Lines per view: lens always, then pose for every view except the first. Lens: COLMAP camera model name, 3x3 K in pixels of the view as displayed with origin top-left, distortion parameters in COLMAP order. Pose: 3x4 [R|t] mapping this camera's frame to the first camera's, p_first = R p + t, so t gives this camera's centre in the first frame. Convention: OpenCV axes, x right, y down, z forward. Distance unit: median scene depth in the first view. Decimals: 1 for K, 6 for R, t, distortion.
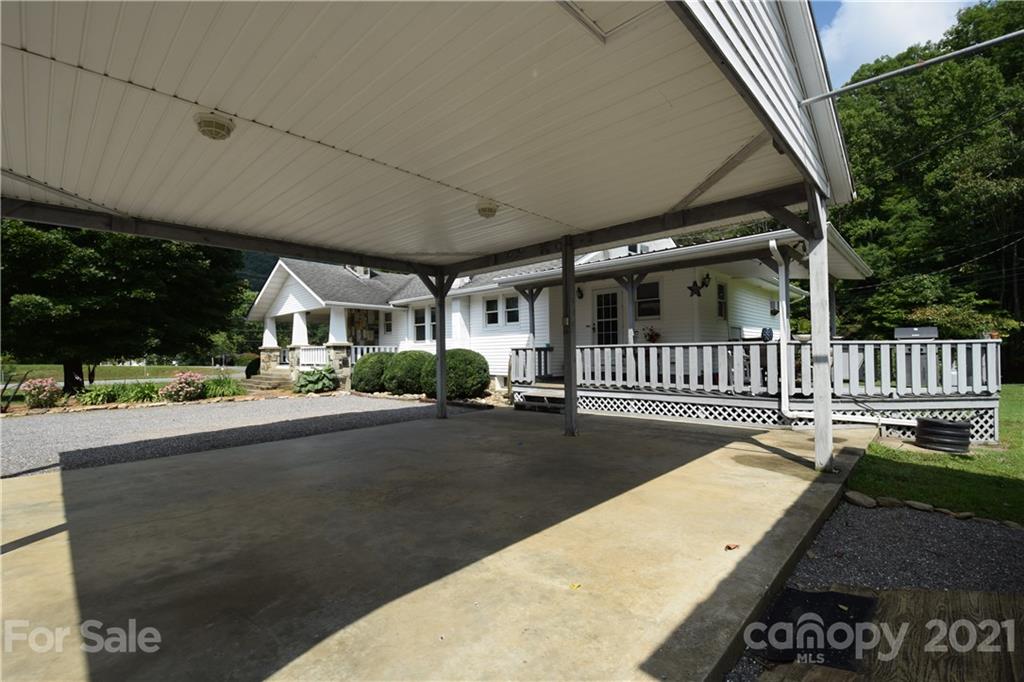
lens RADIAL K [[449.3, 0, 510.0], [0, 449.3, 340.4], [0, 0, 1]] dist [-0.000709, -0.013415]
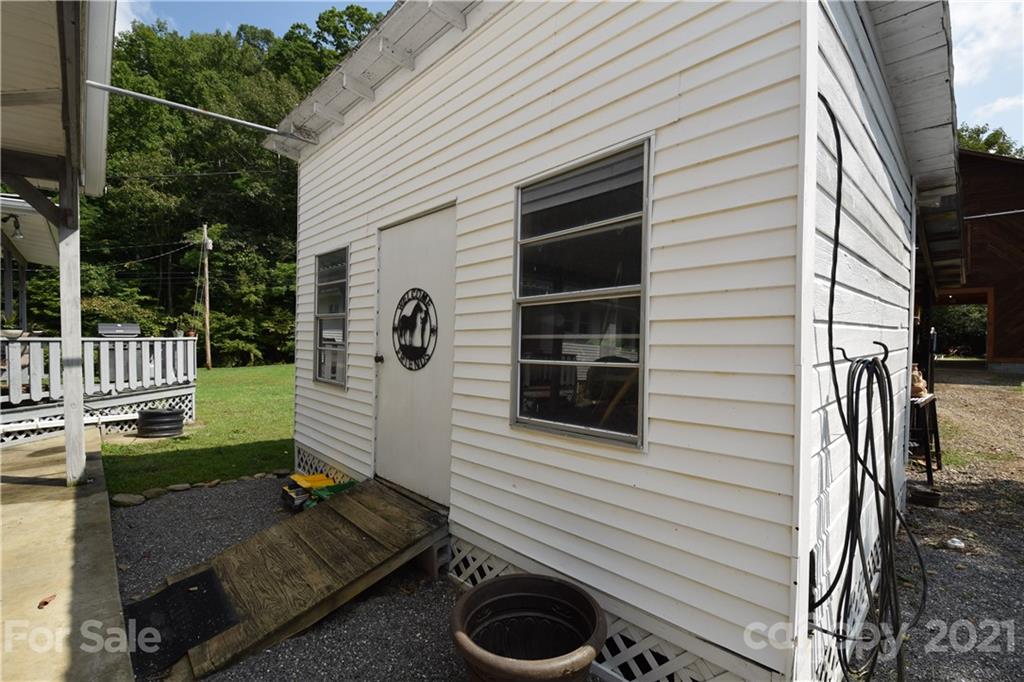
lens RADIAL K [[449.3, 0, 517.3], [0, 449.3, 343.6], [0, 0, 1]] dist [-0.000709, -0.013415]
pose [[0.040750, -0.004646, 0.999159, -0.108830], [-0.026010, 0.999645, 0.005709, -0.016912], [-0.998831, -0.026221, 0.040615, 0.043880]]
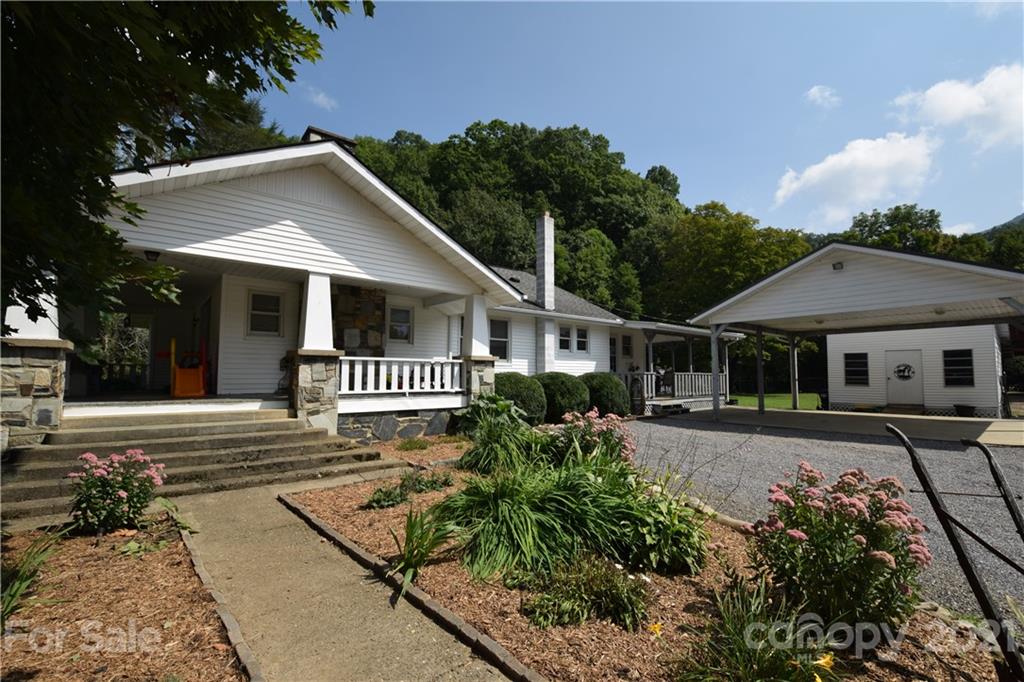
lens RADIAL K [[449.3, 0, 513.5], [0, 449.3, 344.4], [0, 0, 1]] dist [-0.000709, -0.013415]
pose [[0.109842, 0.085924, 0.990228, -2.316399], [-0.031267, 0.996062, -0.082962, 0.091873], [-0.993457, -0.021849, 0.112096, 2.046386]]
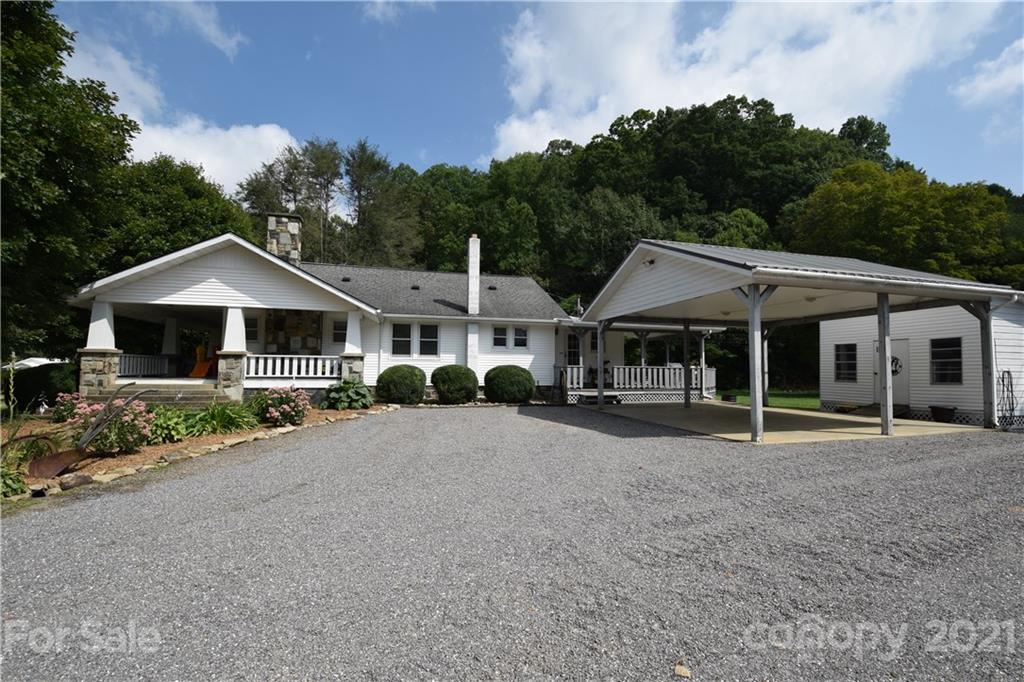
lens RADIAL K [[449.3, 0, 514.6], [0, 449.3, 343.3], [0, 0, 1]] dist [-0.000709, -0.013415]
pose [[0.520501, 0.070664, 0.850932, -2.292344], [-0.040121, 0.997493, -0.058294, 0.058628], [-0.852918, -0.003798, 0.522031, 0.584358]]
